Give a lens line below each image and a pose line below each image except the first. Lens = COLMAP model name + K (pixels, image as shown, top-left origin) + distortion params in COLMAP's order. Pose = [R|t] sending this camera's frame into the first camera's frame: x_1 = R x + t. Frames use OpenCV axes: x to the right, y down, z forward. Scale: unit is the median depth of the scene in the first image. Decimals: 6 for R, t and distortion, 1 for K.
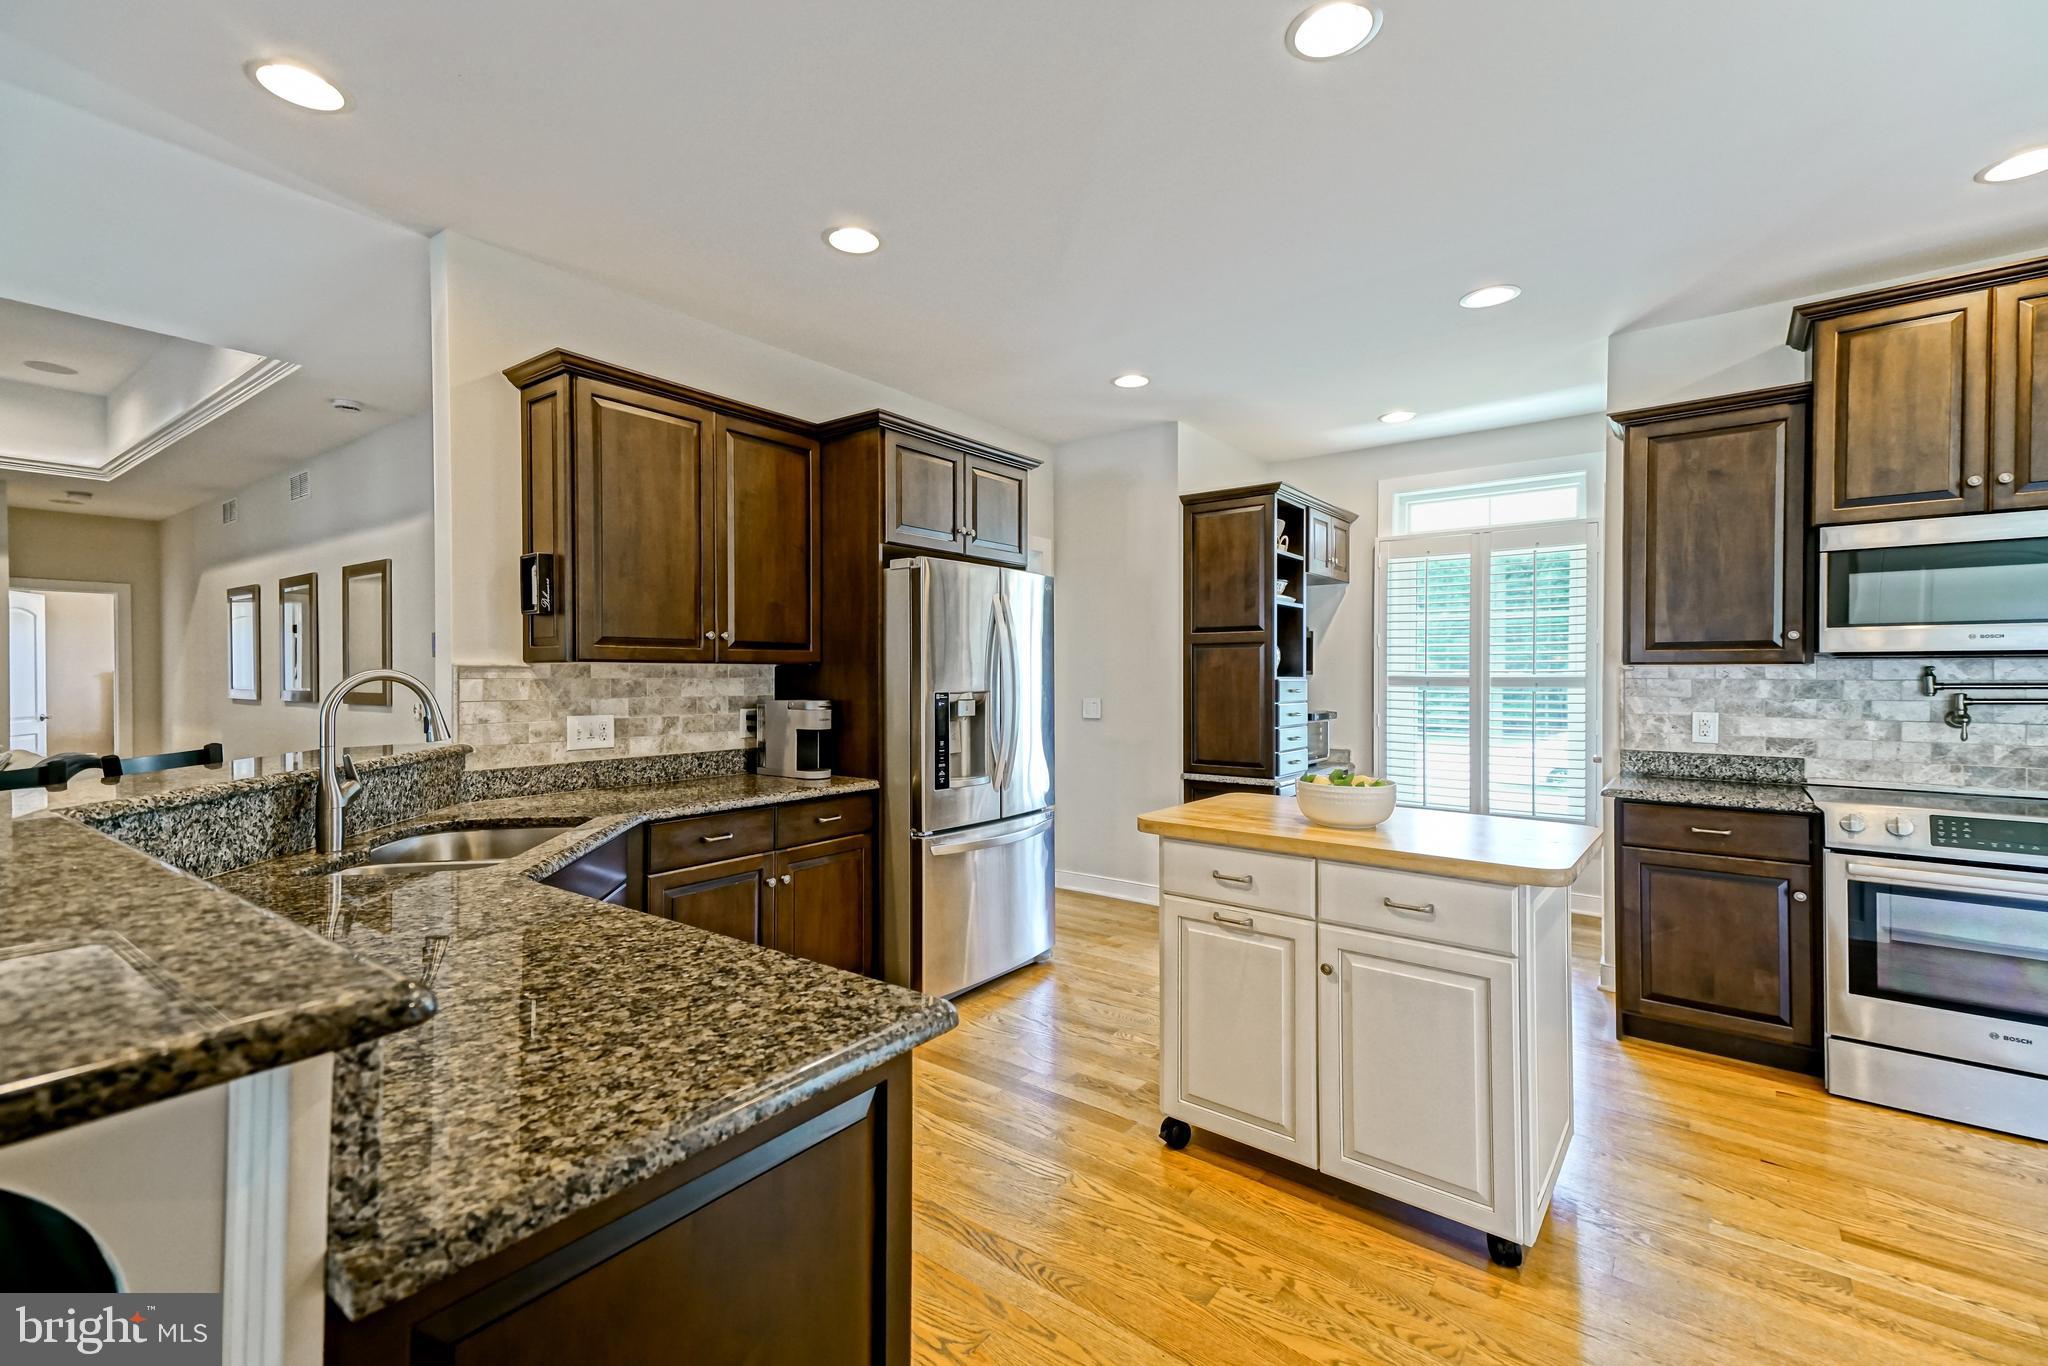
lens RADIAL K [[905.5, 0, 996.1], [0, 905.5, 679.8], [0, 0, 1]] dist [0.039392, -0.005586]
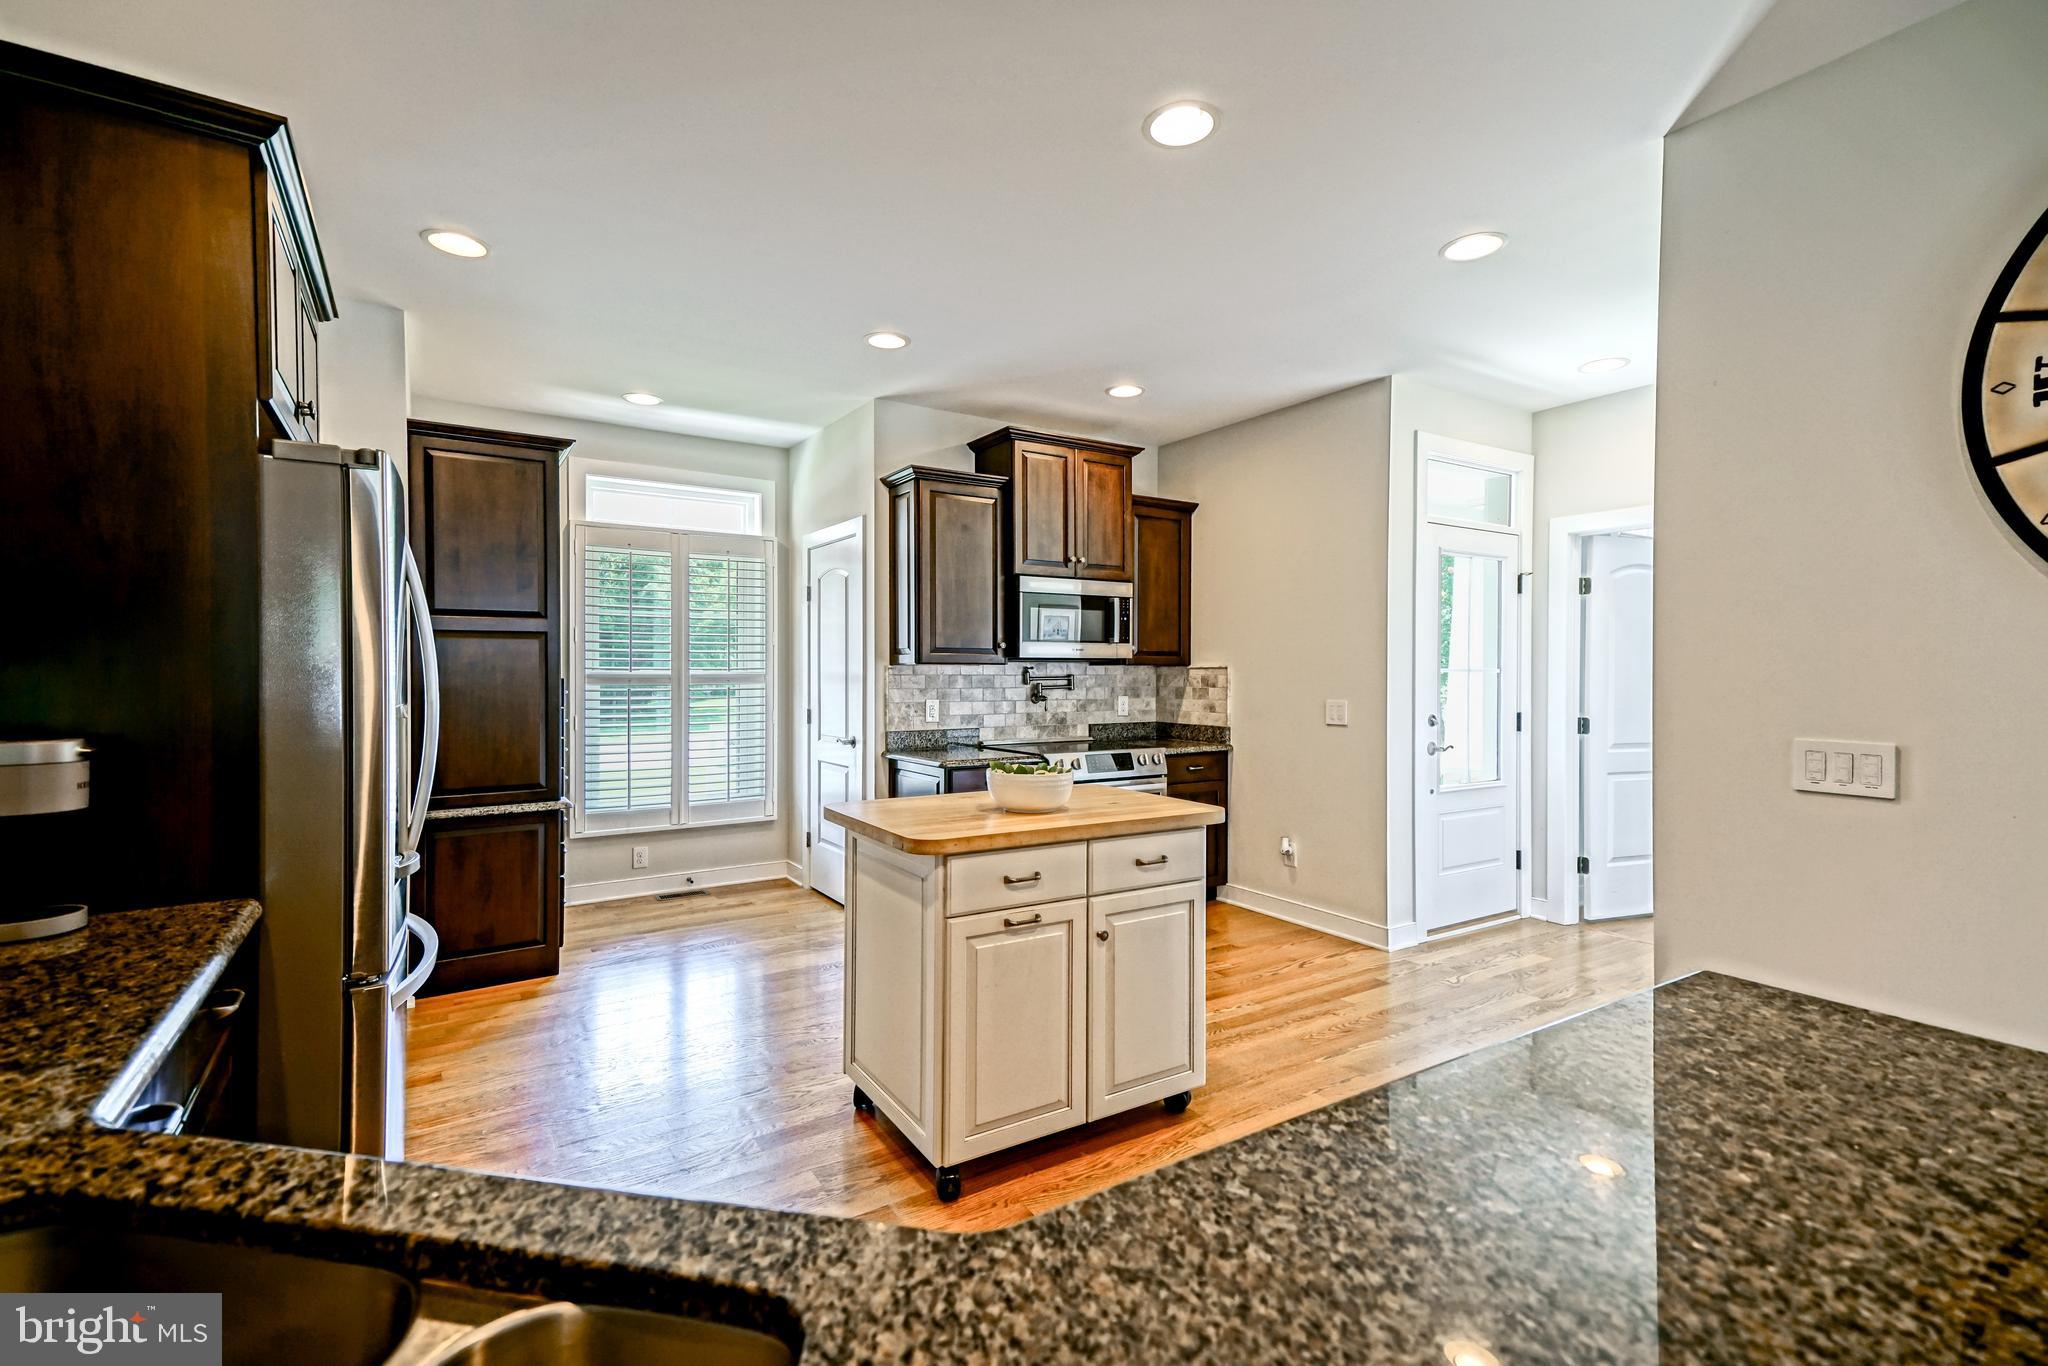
lens RADIAL K [[905.5, 0, 1007.1], [0, 905.5, 676.6], [0, 0, 1]] dist [0.039392, -0.005586]
pose [[0.340293, -0.007896, 0.940286, -0.519170], [0.005900, 0.999963, 0.006262, -0.007153], [-0.940301, 0.003417, 0.340327, 0.521066]]
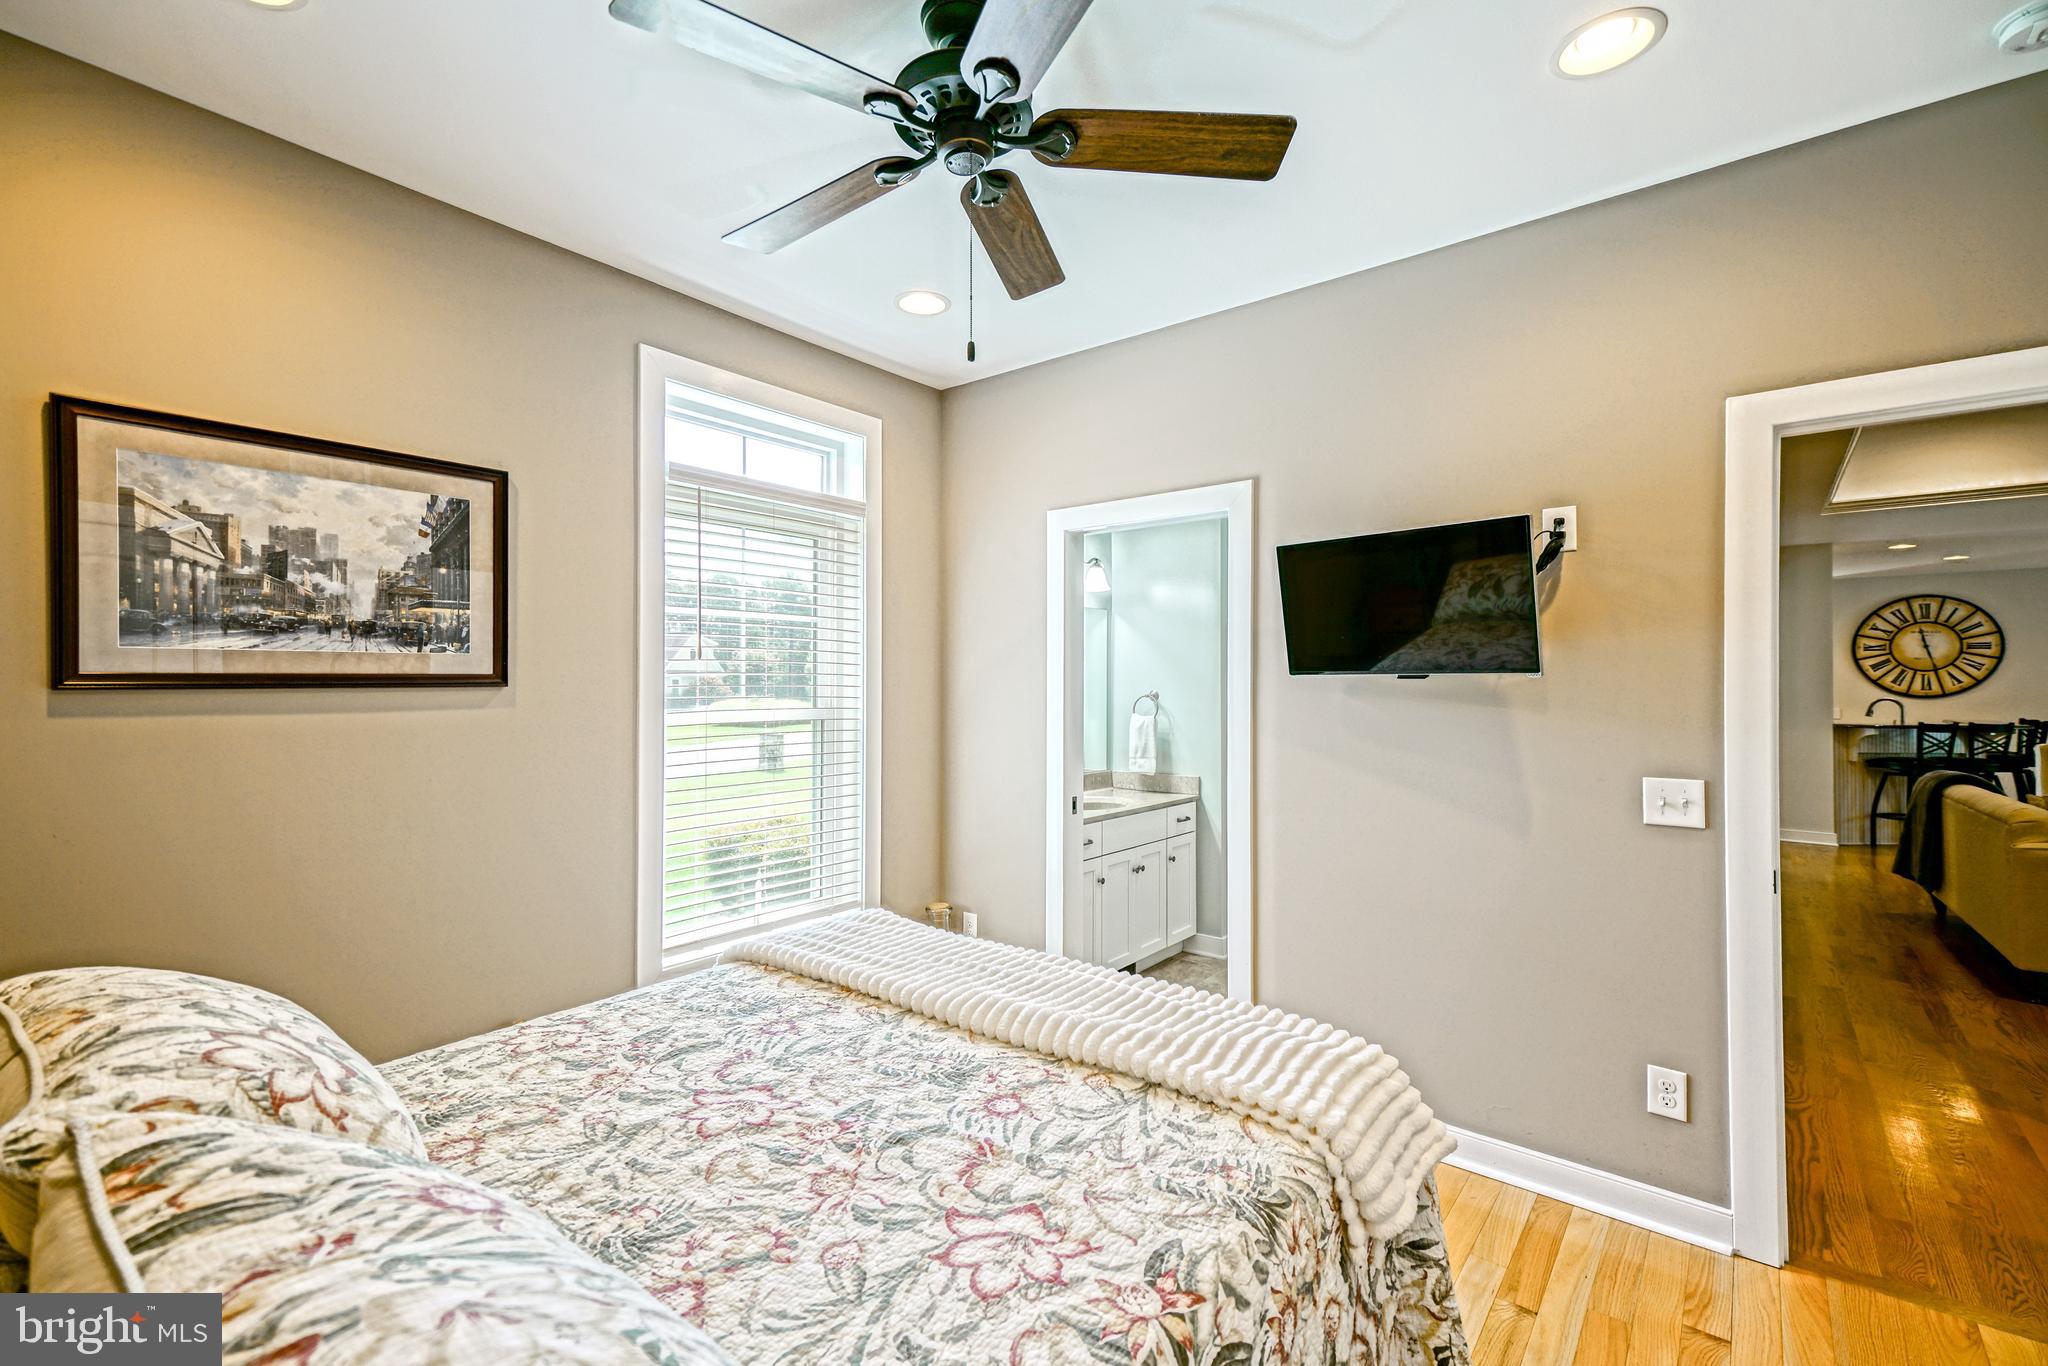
lens RADIAL K [[905.5, 0, 1018.5], [0, 905.5, 681.1], [0, 0, 1]] dist [0.039392, -0.005586]
pose [[0.007603, 0.004995, 0.999959, -3.210324], [0.008208, 0.999954, -0.005057, -0.061868], [-0.999937, 0.008246, 0.007562, 3.204435]]
